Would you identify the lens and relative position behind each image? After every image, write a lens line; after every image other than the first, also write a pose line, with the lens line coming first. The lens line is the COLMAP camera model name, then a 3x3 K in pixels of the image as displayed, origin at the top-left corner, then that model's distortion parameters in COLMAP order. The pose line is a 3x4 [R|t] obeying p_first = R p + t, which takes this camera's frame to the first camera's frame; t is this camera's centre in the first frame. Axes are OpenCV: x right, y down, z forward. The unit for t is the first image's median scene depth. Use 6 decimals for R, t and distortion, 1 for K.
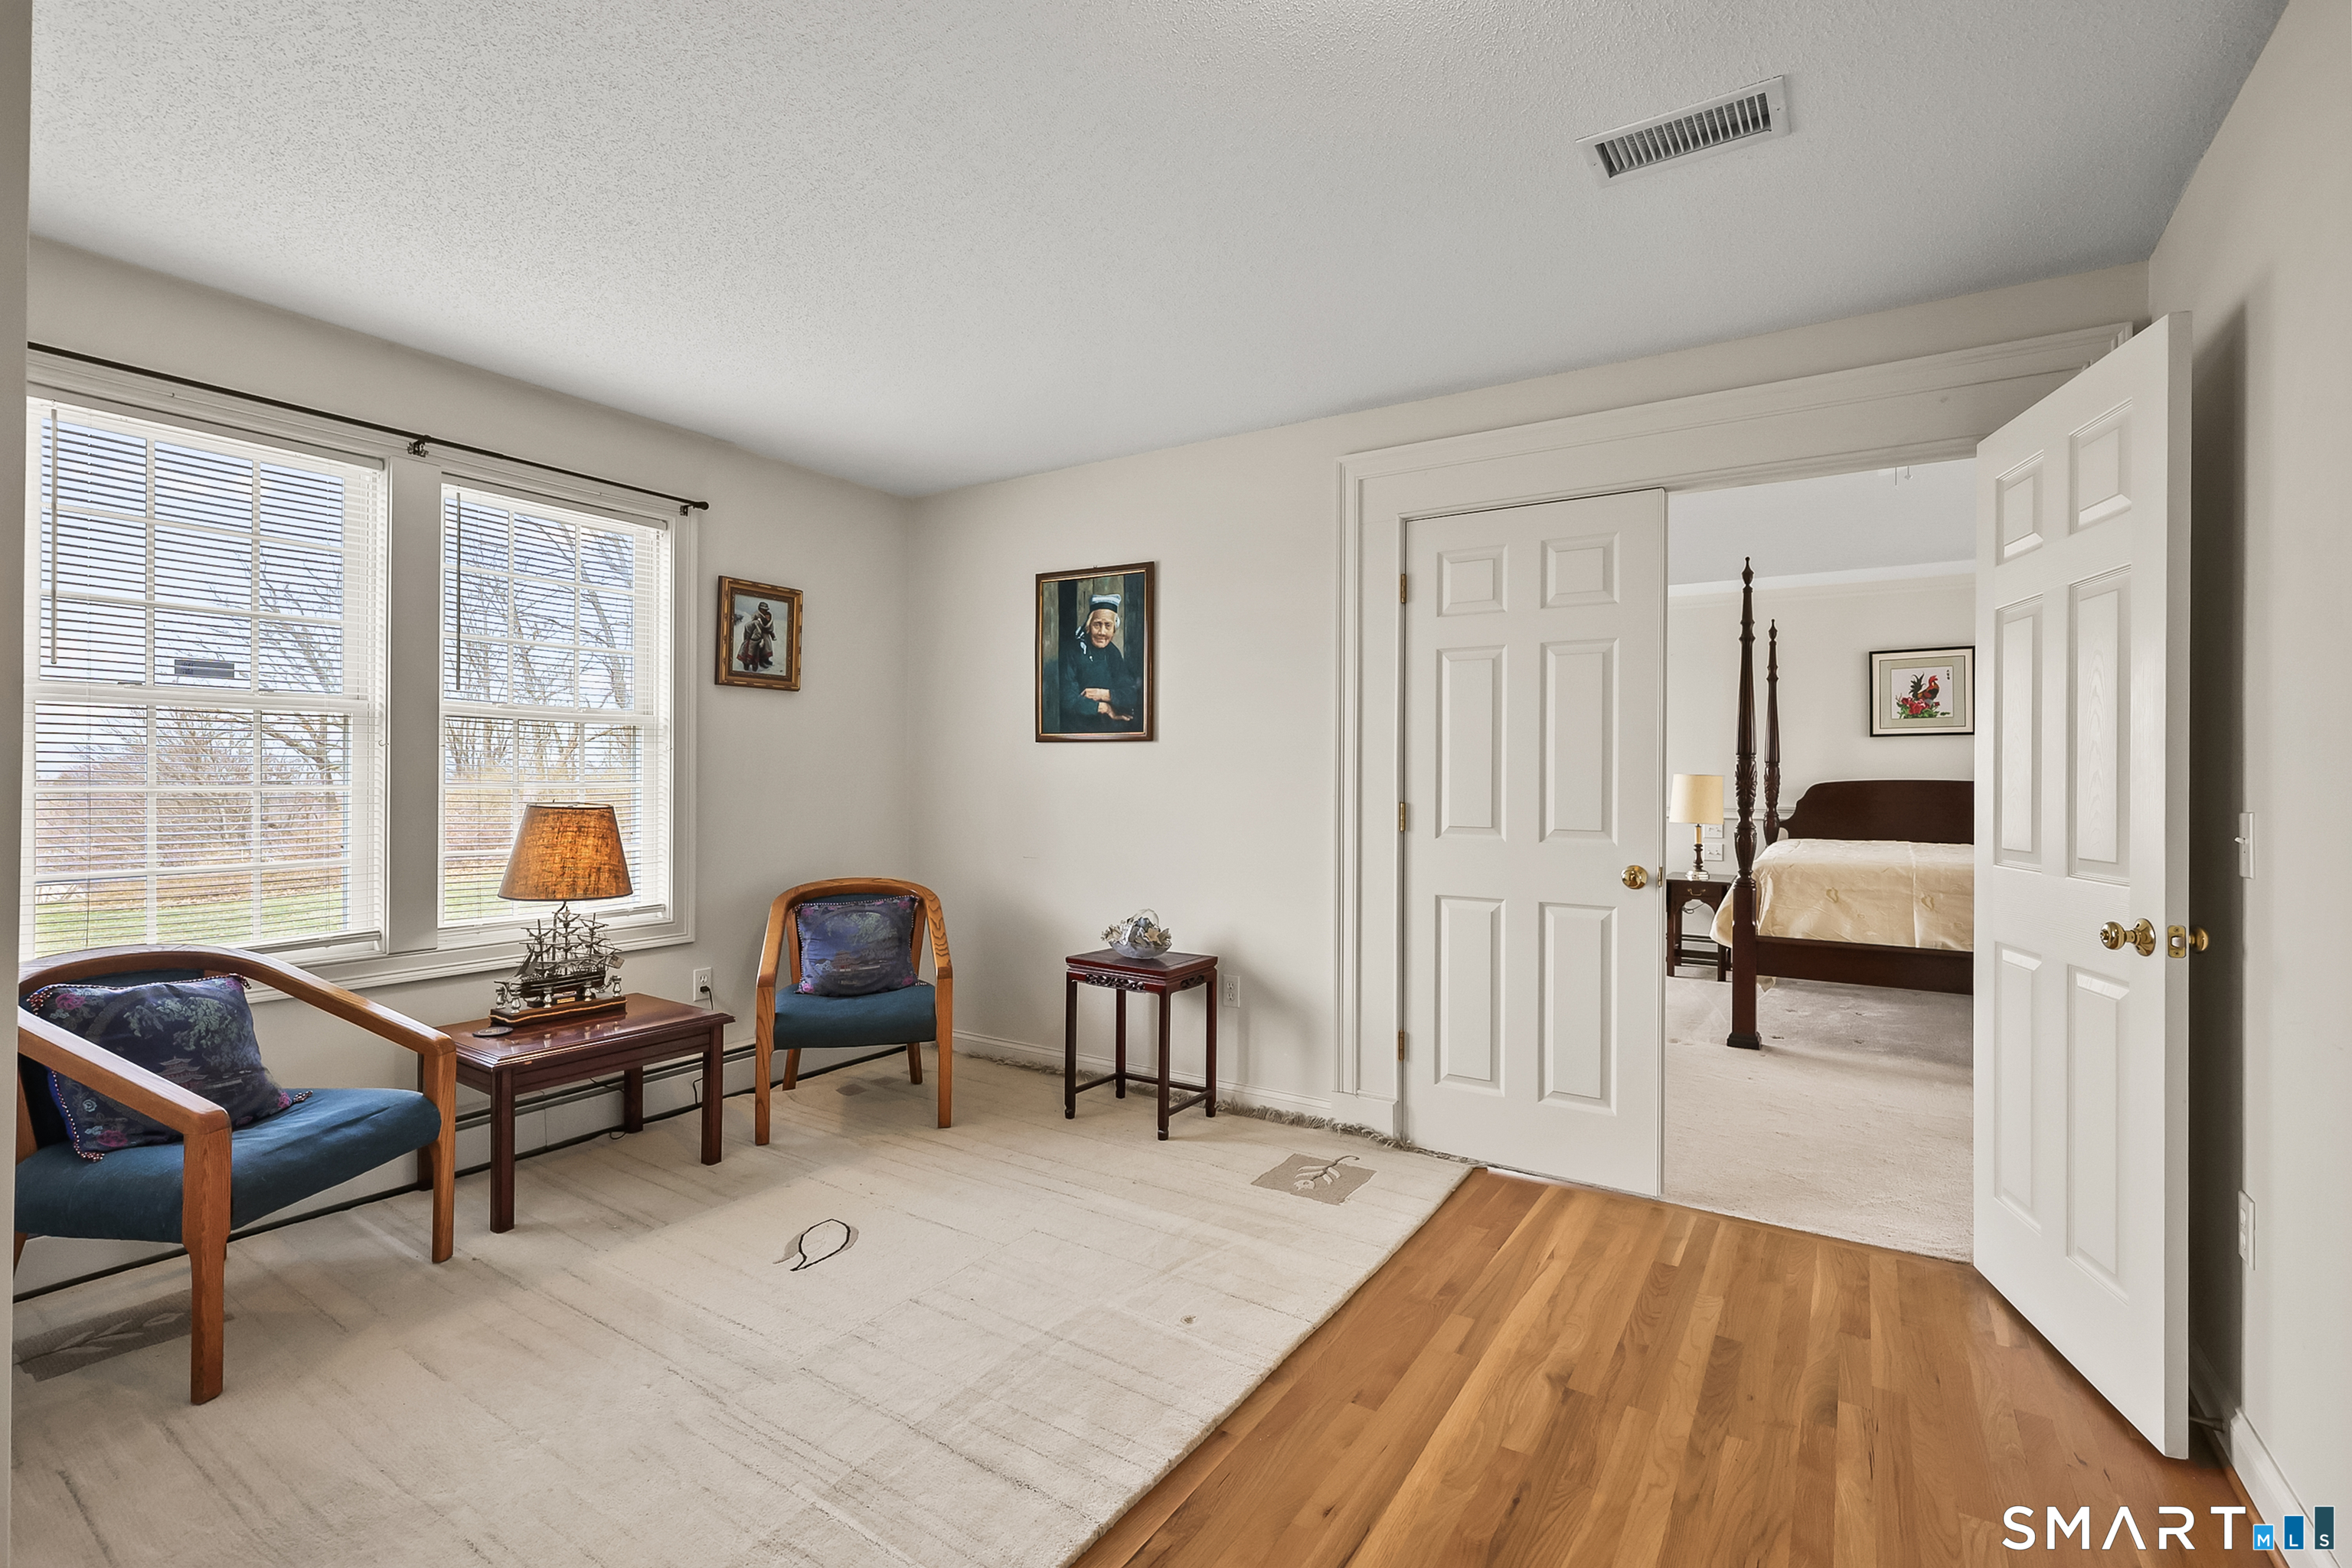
lens RADIAL K [[1065.2, 0, 1177.8], [0, 1065.2, 773.6], [0, 0, 1]] dist [0.001816, 0.000197]
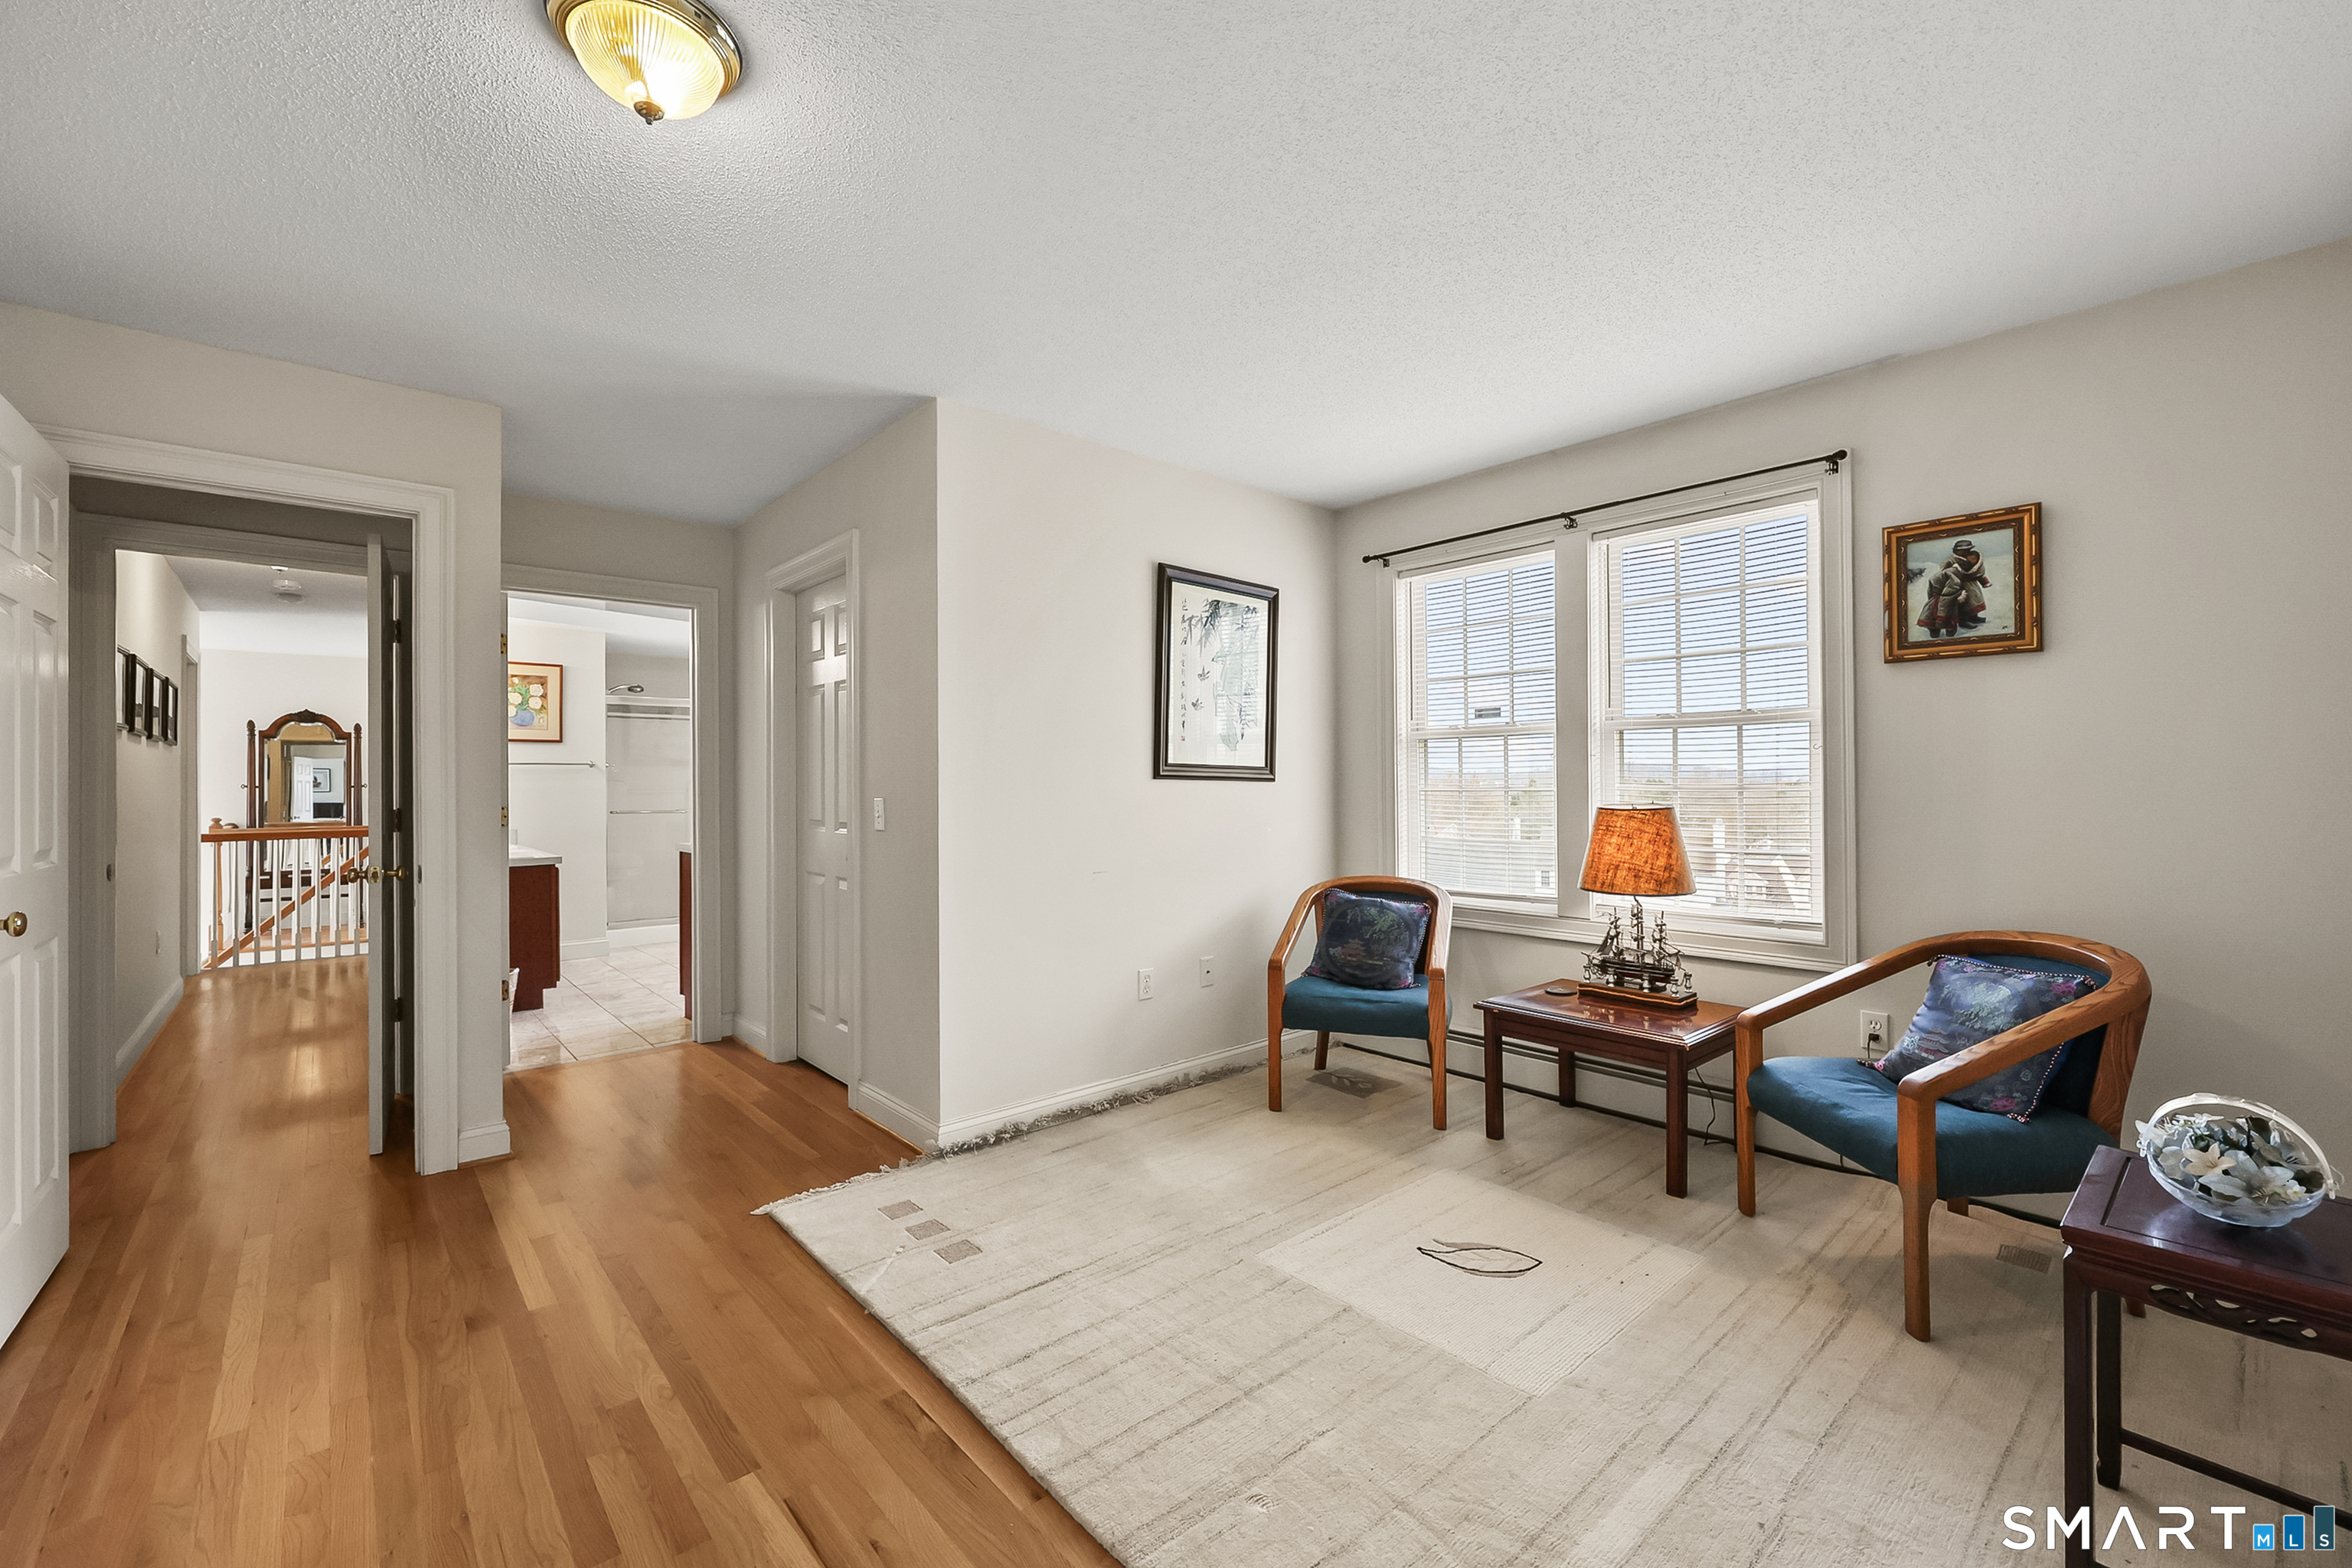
lens RADIAL K [[955.4, 0, 1179.7], [0, 955.4, 779.3], [0, 0, 1]] dist [-0.003090, -0.000508]
pose [[-0.267332, -0.009072, -0.963562, 0.420449], [0.006609, 0.999915, -0.011247, 0.008929], [0.963582, -0.009375, -0.267249, 0.704261]]
